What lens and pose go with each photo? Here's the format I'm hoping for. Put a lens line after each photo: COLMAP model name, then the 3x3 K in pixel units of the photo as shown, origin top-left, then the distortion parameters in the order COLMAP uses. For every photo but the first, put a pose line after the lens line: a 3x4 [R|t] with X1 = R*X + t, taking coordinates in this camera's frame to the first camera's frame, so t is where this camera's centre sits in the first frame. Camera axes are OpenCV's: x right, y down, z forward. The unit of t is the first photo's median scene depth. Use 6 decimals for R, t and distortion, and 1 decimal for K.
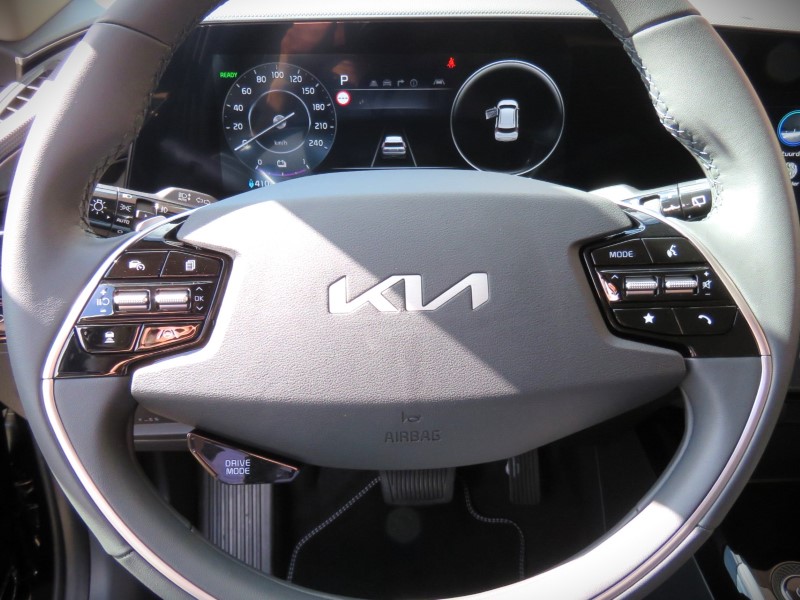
lens RADIAL K [[691.7, 0, 393.0], [0, 691.7, 280.3], [0, 0, 1]] dist [0.025288, -0.005889]
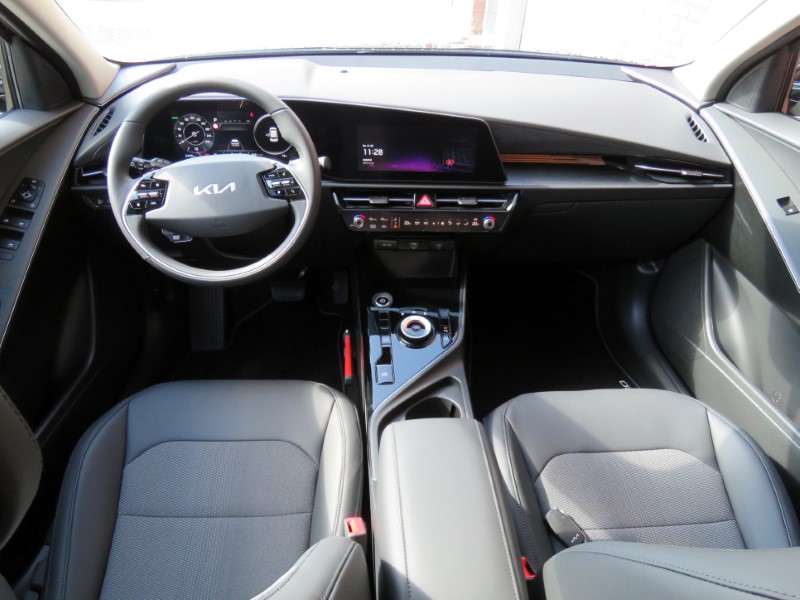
lens RADIAL K [[652.7, 0, 419.2], [0, 652.7, 312.4], [0, 0, 1]] dist [-0.009302, -0.013547]
pose [[0.998356, -0.052877, 0.022115, 1.017516], [0.049924, 0.991801, 0.117633, 0.322410], [-0.028153, -0.116336, 0.992811, -2.648071]]
